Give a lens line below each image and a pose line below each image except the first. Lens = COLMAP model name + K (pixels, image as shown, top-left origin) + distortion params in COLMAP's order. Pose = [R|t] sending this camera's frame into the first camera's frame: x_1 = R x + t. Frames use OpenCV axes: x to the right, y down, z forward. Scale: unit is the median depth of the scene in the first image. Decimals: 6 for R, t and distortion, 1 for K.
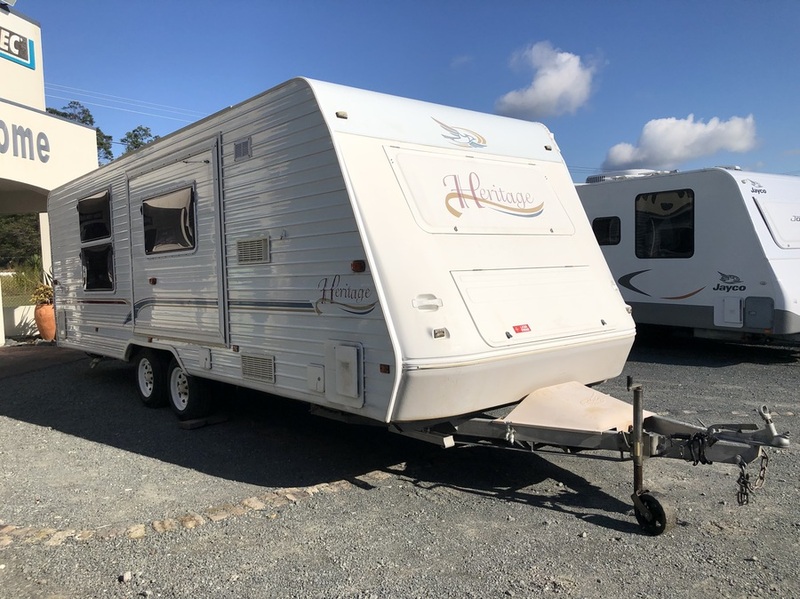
lens RADIAL K [[654.8, 0, 397.0], [0, 654.8, 301.8], [0, 0, 1]] dist [0.080883, -0.122624]
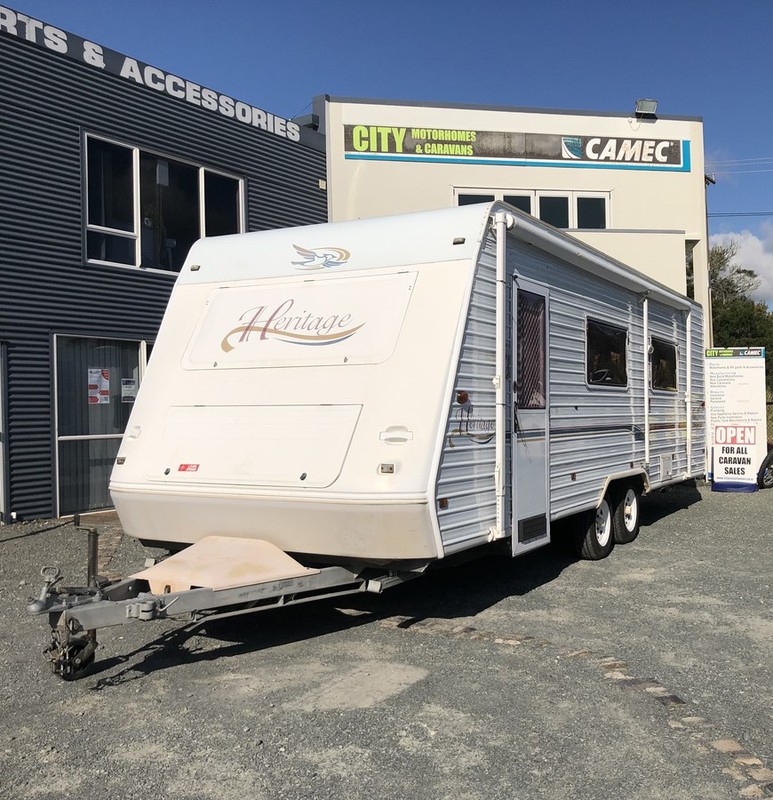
lens RADIAL K [[917.5, 0, 503.6], [0, 917.5, 400.4], [0, 0, 1]] dist [0.019064, -0.019048]
pose [[0.358103, 0.023628, -0.933383, 1.452829], [-0.048762, 0.998789, 0.006575, -0.080883], [0.932408, 0.043159, 0.358821, 0.840545]]
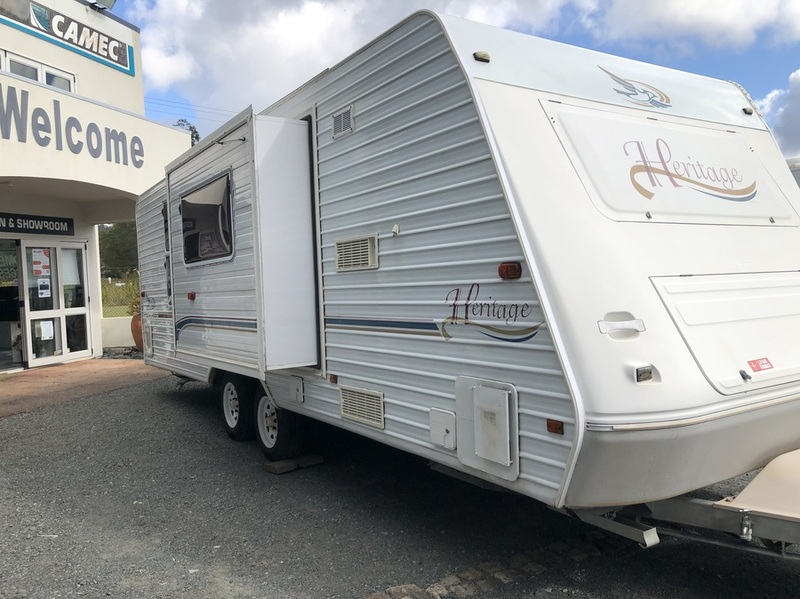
lens RADIAL K [[647.3, 0, 401.3], [0, 647.3, 297.3], [0, 0, 1]] dist [0.066452, -0.106066]
pose [[0.990867, -0.000475, -0.134841, -0.067857], [-0.002517, 0.999754, -0.022015, -0.009785], [0.134818, 0.022153, 0.990623, 0.272840]]
